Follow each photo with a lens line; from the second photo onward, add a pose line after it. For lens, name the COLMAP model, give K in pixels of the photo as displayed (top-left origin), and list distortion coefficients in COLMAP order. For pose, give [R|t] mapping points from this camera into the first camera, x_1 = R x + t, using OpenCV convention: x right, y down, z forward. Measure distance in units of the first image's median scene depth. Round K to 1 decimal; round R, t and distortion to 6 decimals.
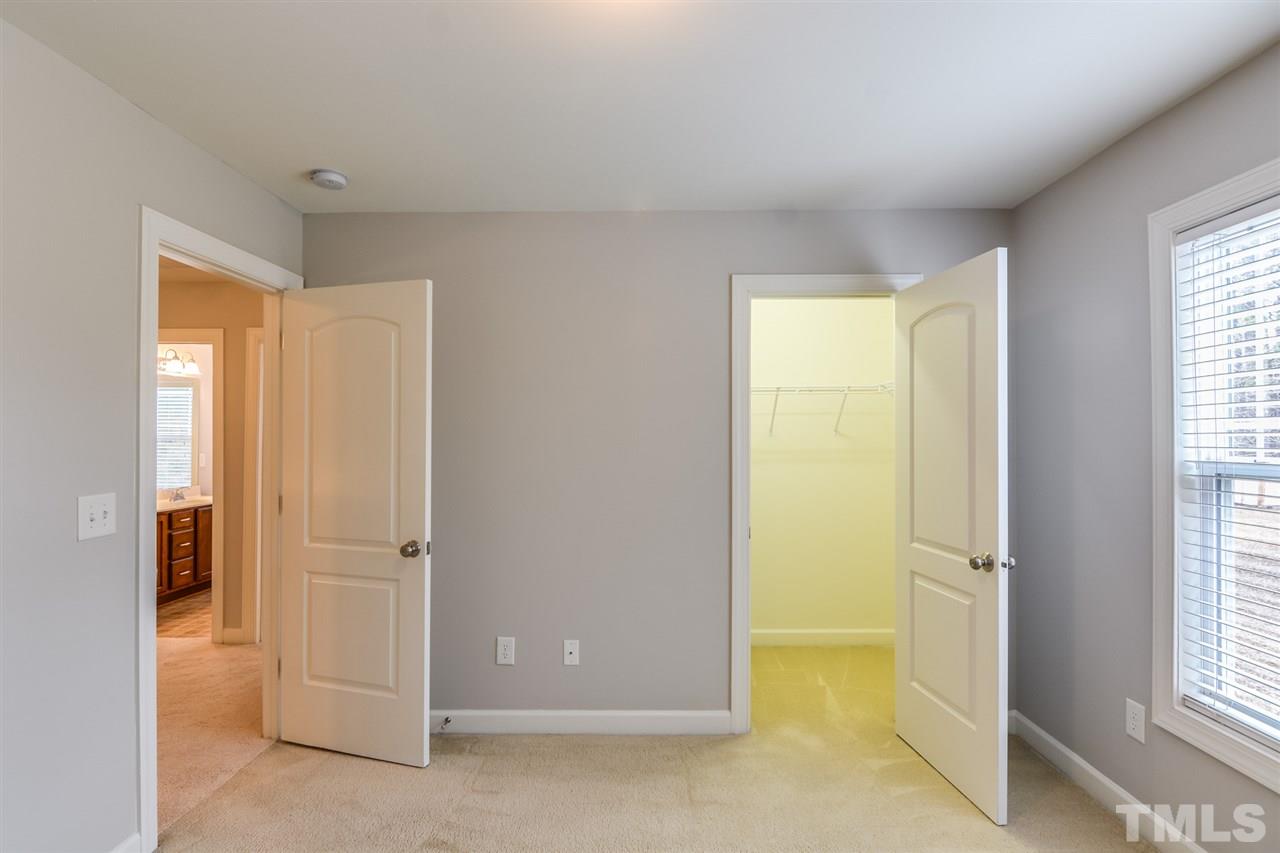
lens RADIAL K [[623.7, 0, 635.0], [0, 623.7, 428.1], [0, 0, 1]] dist [0.002615, -0.001047]
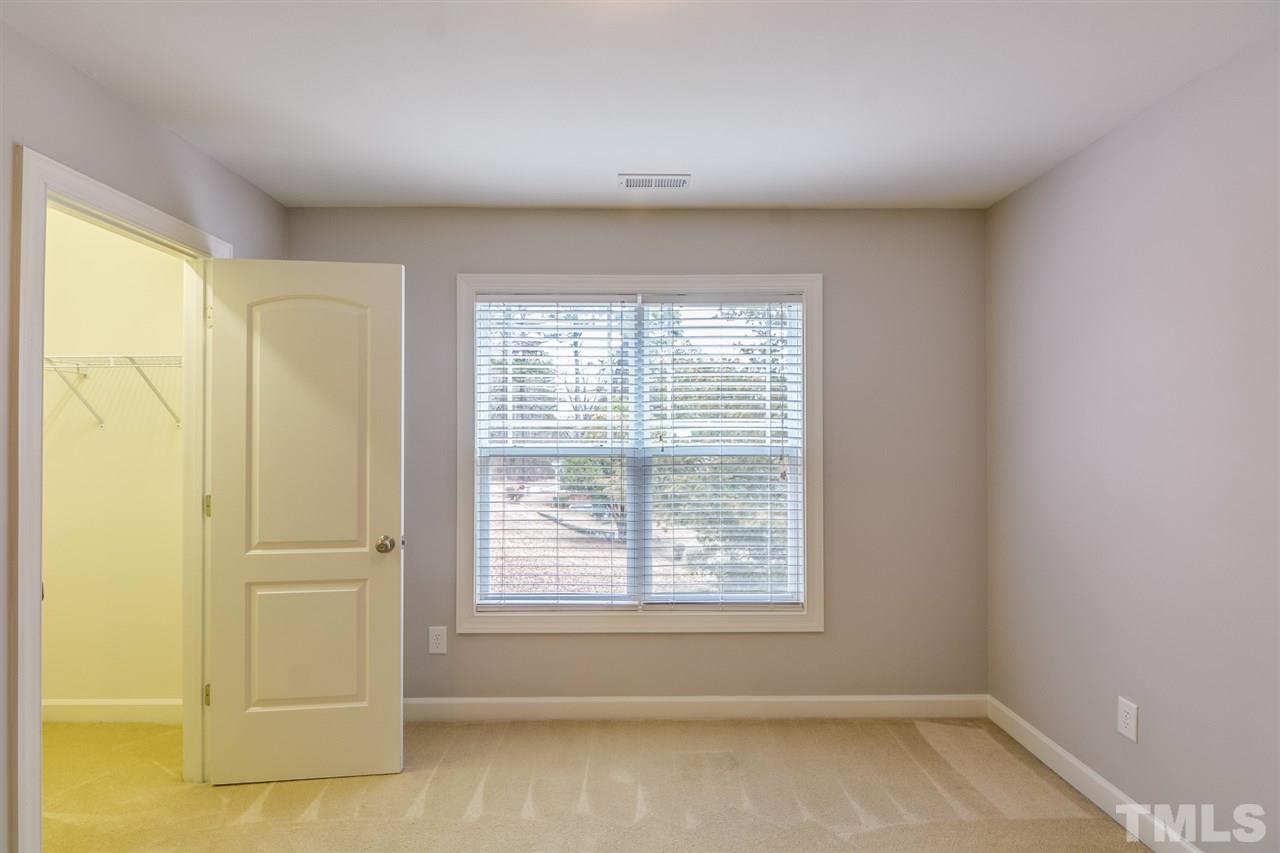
lens RADIAL K [[623.7, 0, 633.7], [0, 623.7, 427.9], [0, 0, 1]] dist [0.002615, -0.001047]
pose [[-0.011966, 0.012933, 0.999845, -0.191225], [-0.009325, 0.999871, -0.013045, 0.006920], [-0.999885, -0.009479, -0.011844, 0.201034]]
